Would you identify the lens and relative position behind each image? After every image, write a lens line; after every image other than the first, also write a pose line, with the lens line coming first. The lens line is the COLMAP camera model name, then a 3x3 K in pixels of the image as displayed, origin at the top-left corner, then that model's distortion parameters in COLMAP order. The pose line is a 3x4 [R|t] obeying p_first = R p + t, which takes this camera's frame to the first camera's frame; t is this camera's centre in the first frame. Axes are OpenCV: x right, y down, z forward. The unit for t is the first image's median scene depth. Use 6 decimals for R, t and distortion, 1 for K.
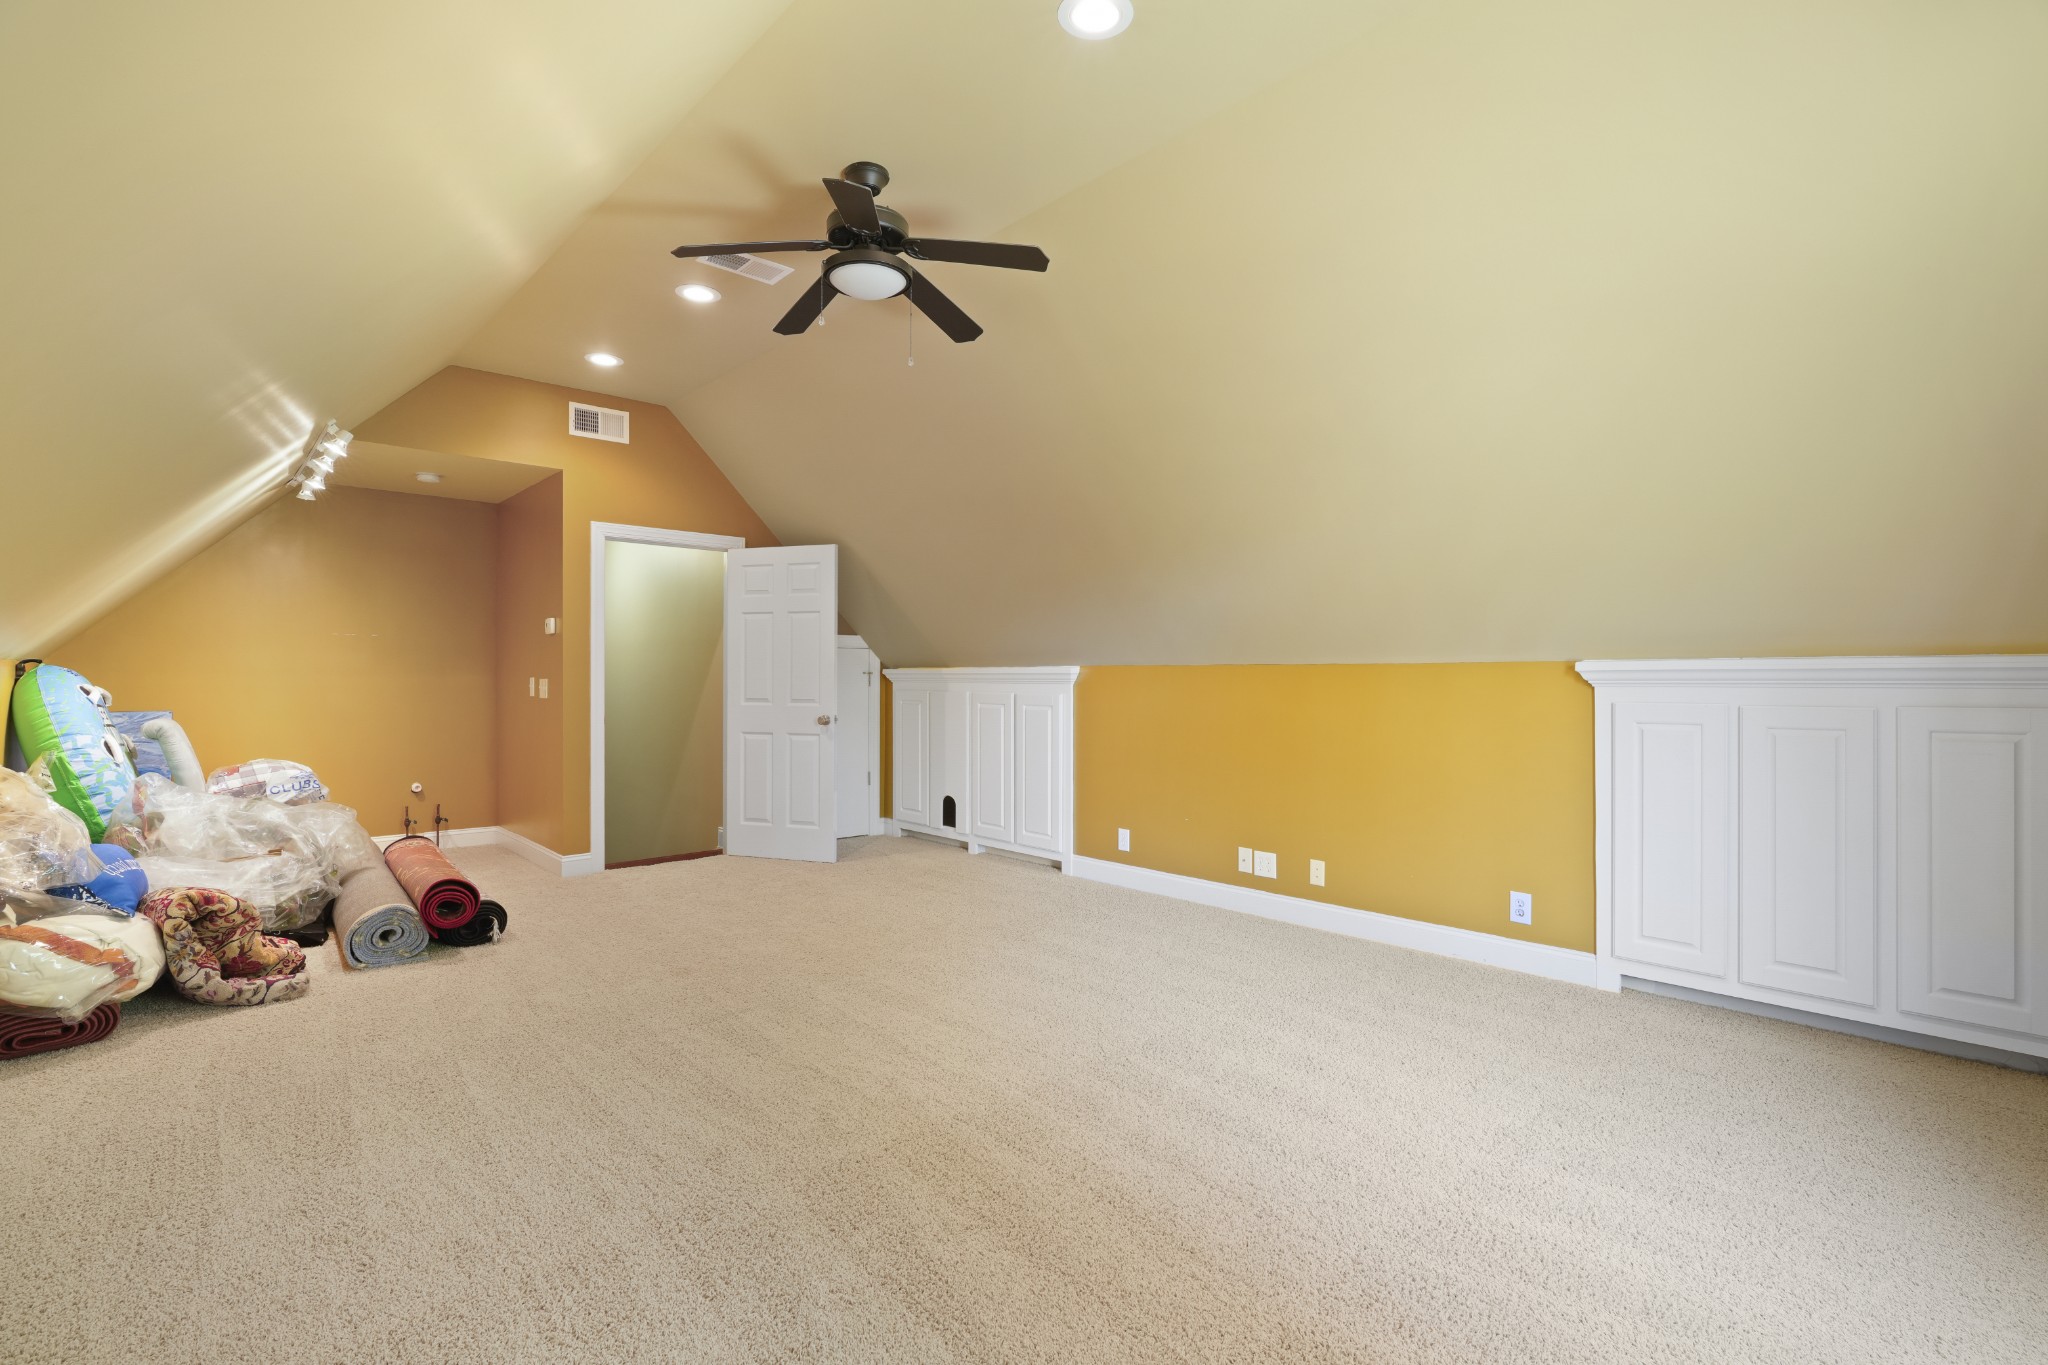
lens RADIAL K [[942.4, 0, 1026.3], [0, 942.4, 676.8], [0, 0, 1]] dist [0.001333, -0.001137]
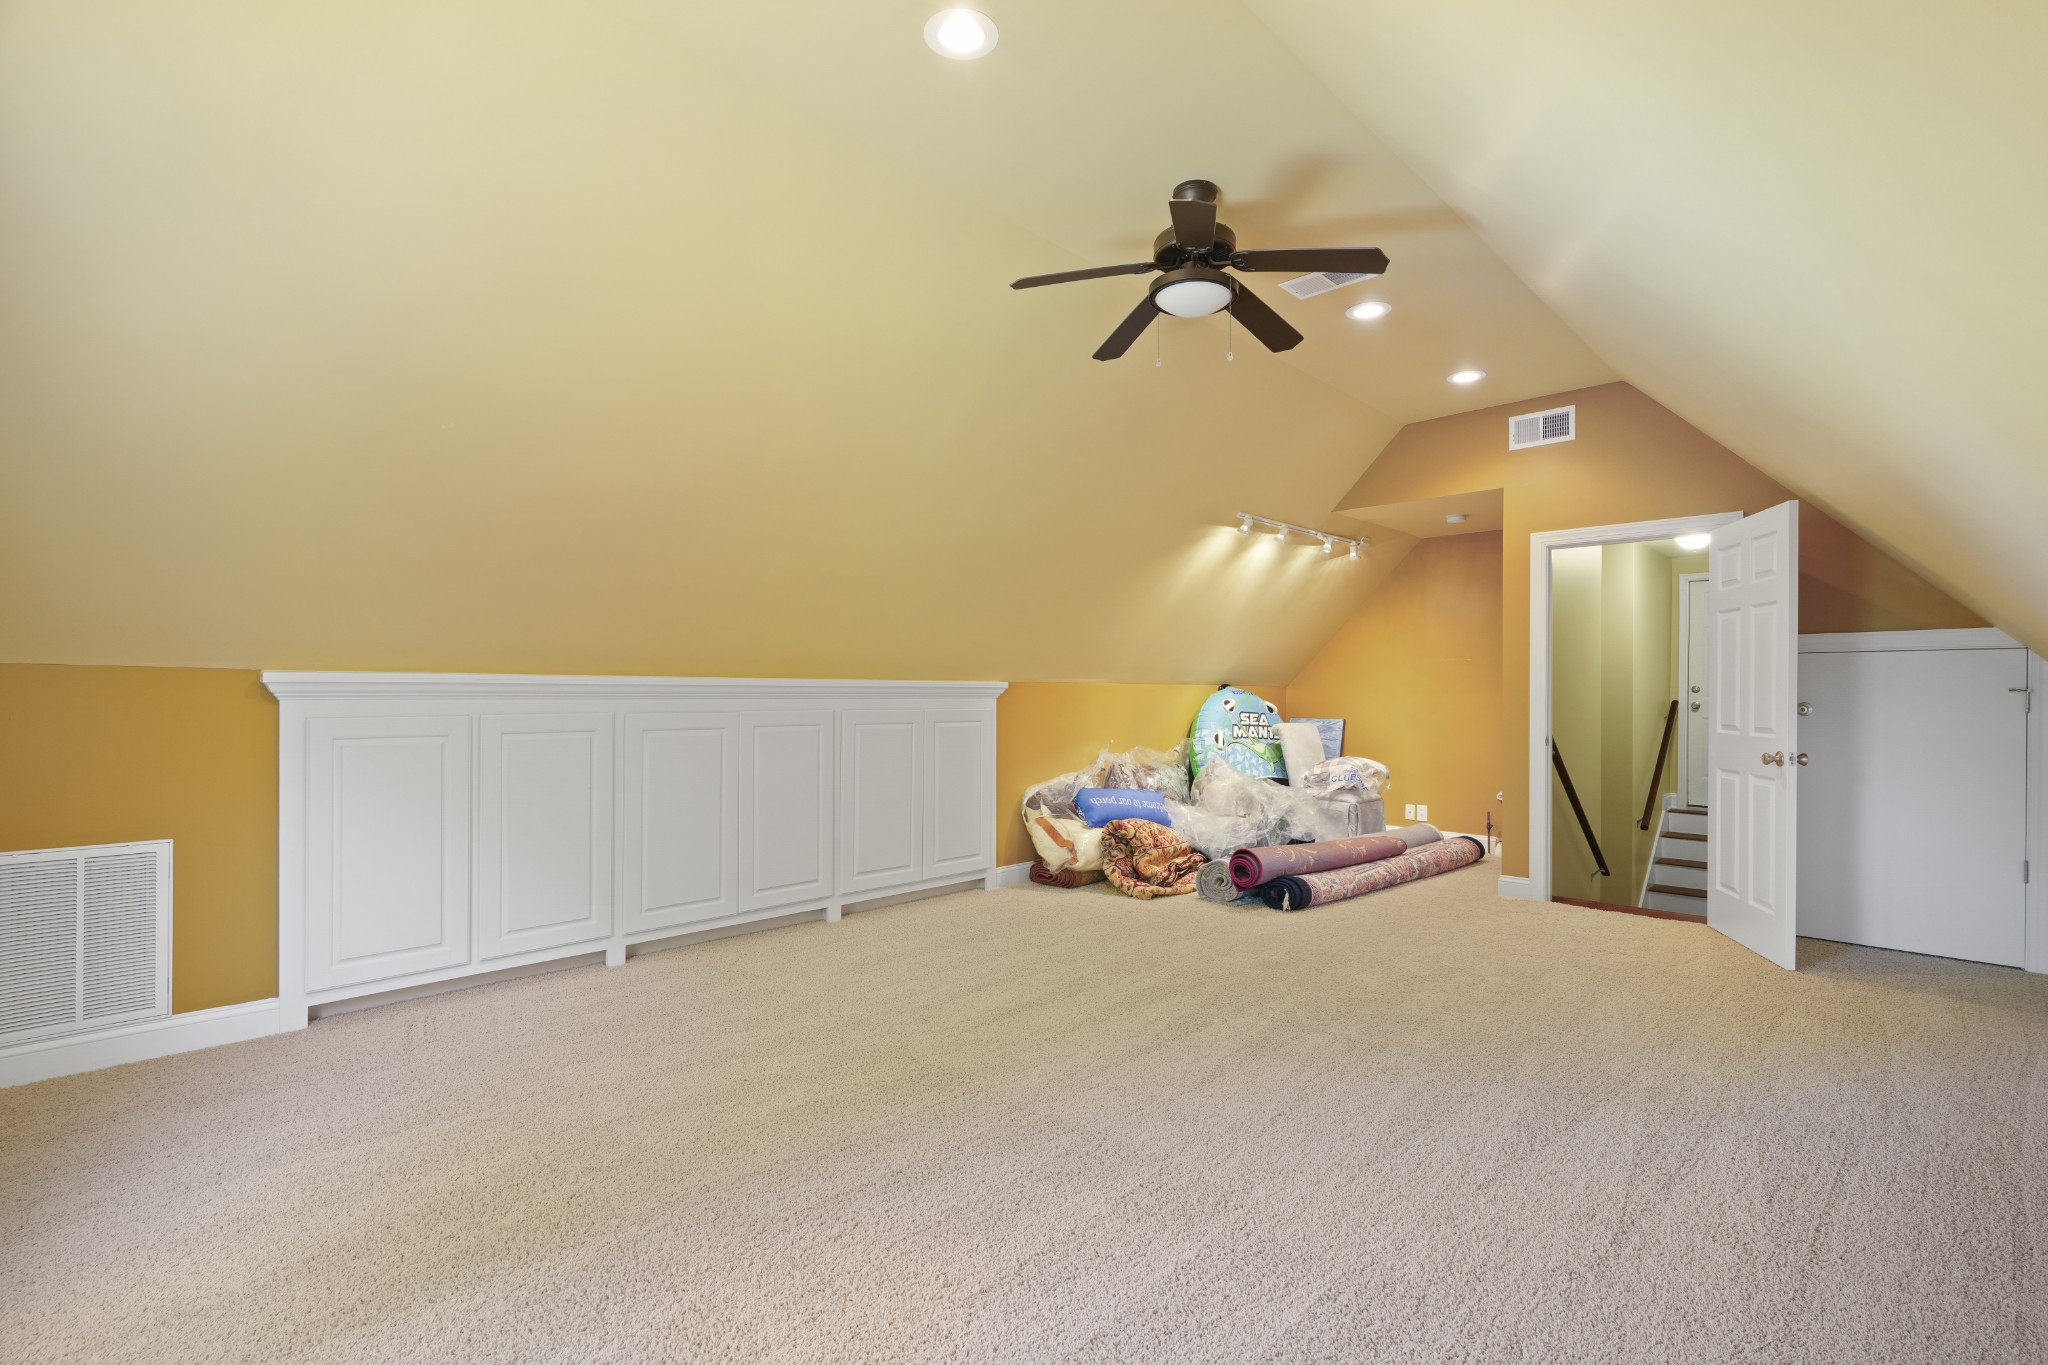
lens RADIAL K [[942.4, 0, 1025.5], [0, 942.4, 689.5], [0, 0, 1]] dist [0.001333, -0.001137]
pose [[0.056054, -0.004810, -0.998416, 0.472394], [-0.003618, 0.999981, -0.005020, 0.000742], [0.998421, 0.003894, 0.056036, 0.435981]]
